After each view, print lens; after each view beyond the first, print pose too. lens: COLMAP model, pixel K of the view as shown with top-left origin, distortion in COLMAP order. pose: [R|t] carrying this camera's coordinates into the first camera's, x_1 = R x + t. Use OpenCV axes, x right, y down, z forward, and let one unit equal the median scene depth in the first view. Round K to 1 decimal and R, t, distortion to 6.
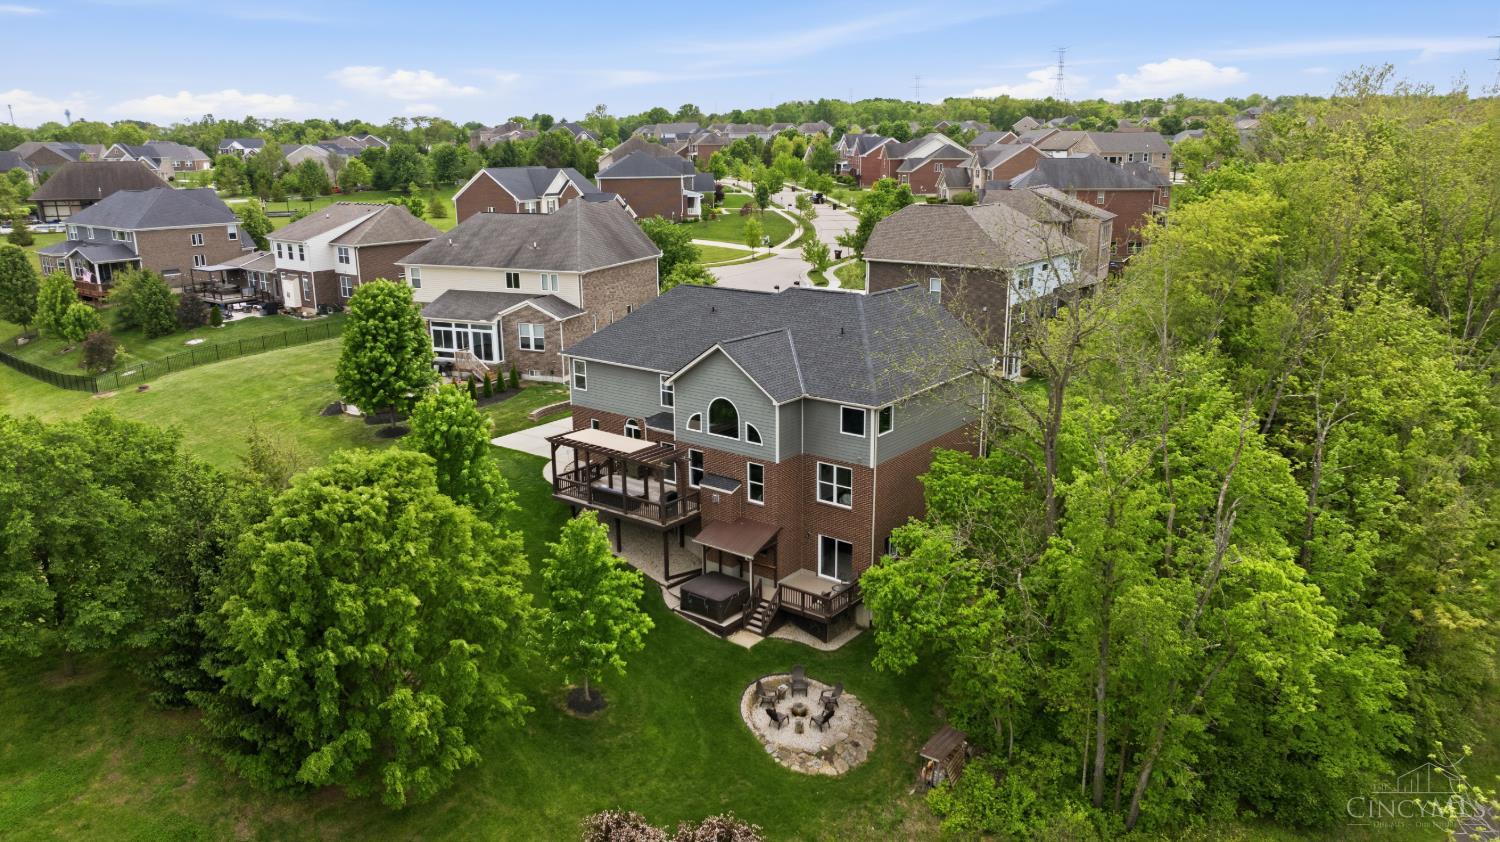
lens RADIAL K [[1051.2, 0, 753.4], [0, 1051.2, 416.4], [0, 0, 1]] dist [-0.010772, 0.002473]
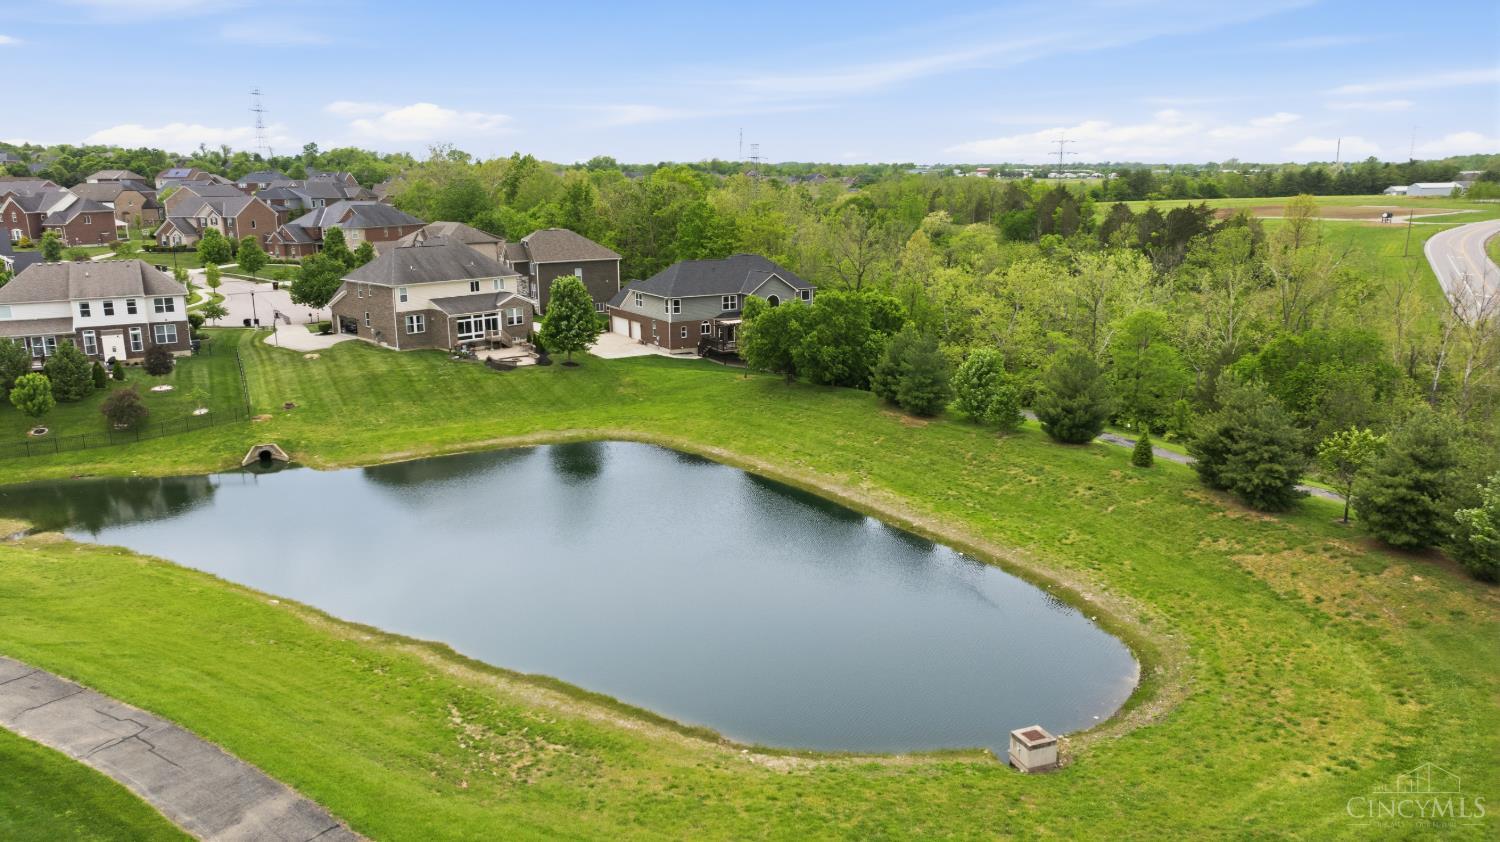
lens RADIAL K [[1051.2, 0, 752.6], [0, 1051.2, 422.5], [0, 0, 1]] dist [-0.010772, 0.002473]
pose [[0.378865, -0.208774, 0.901596, -1.569155], [0.241991, 0.962675, 0.121229, -0.025460], [-0.893254, 0.172248, 0.415245, 0.022493]]
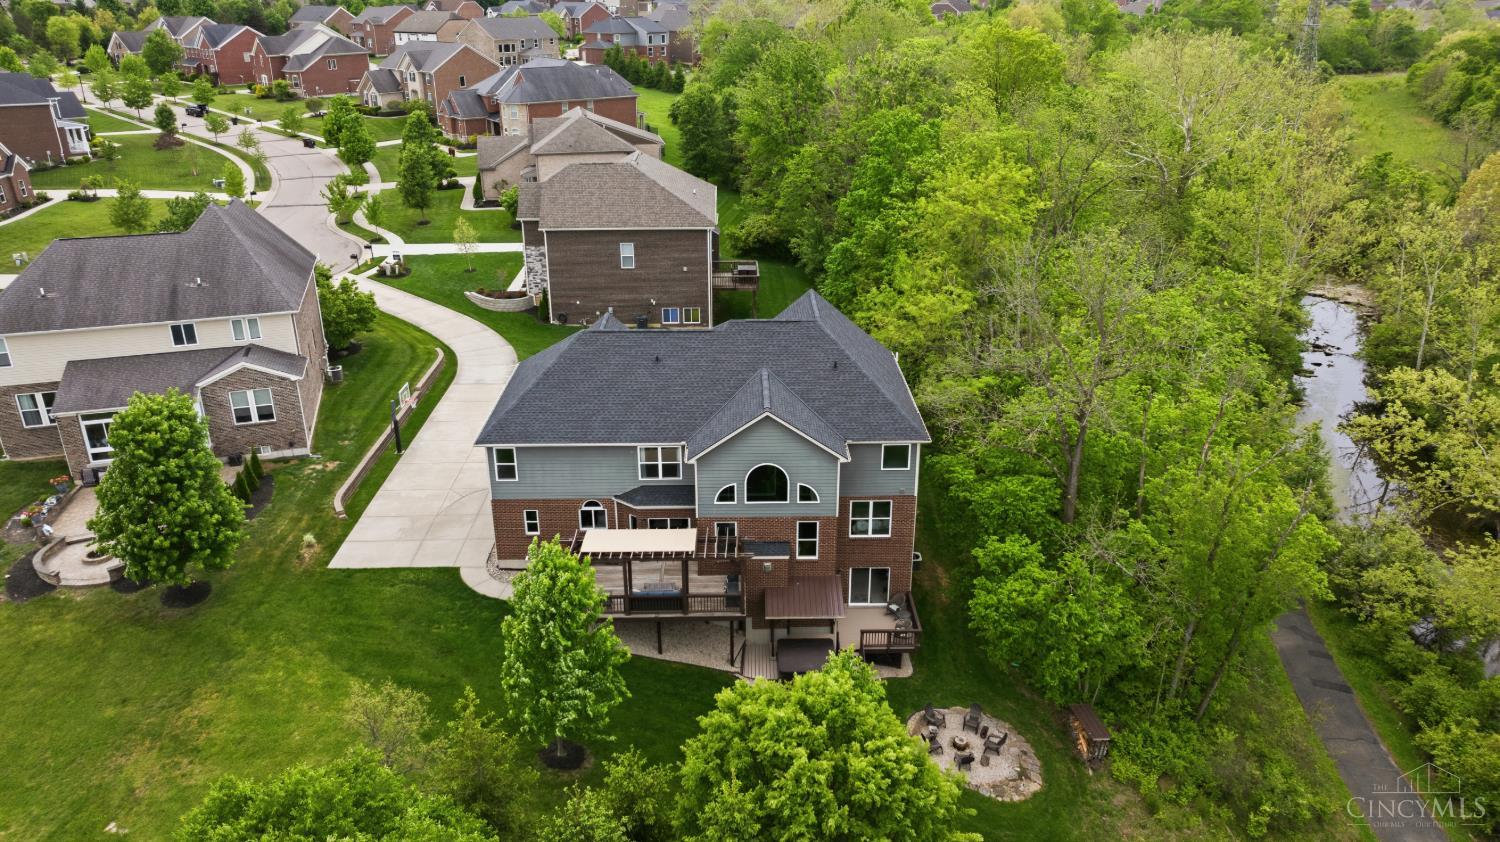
lens RADIAL K [[1051.2, 0, 754.5], [0, 1051.2, 420.6], [0, 0, 1]] dist [-0.010772, 0.002473]
pose [[0.781143, -0.237172, 0.577551, -0.367859], [0.157508, 0.969978, 0.185292, -0.148823], [-0.604159, -0.053771, 0.795048, 0.171713]]
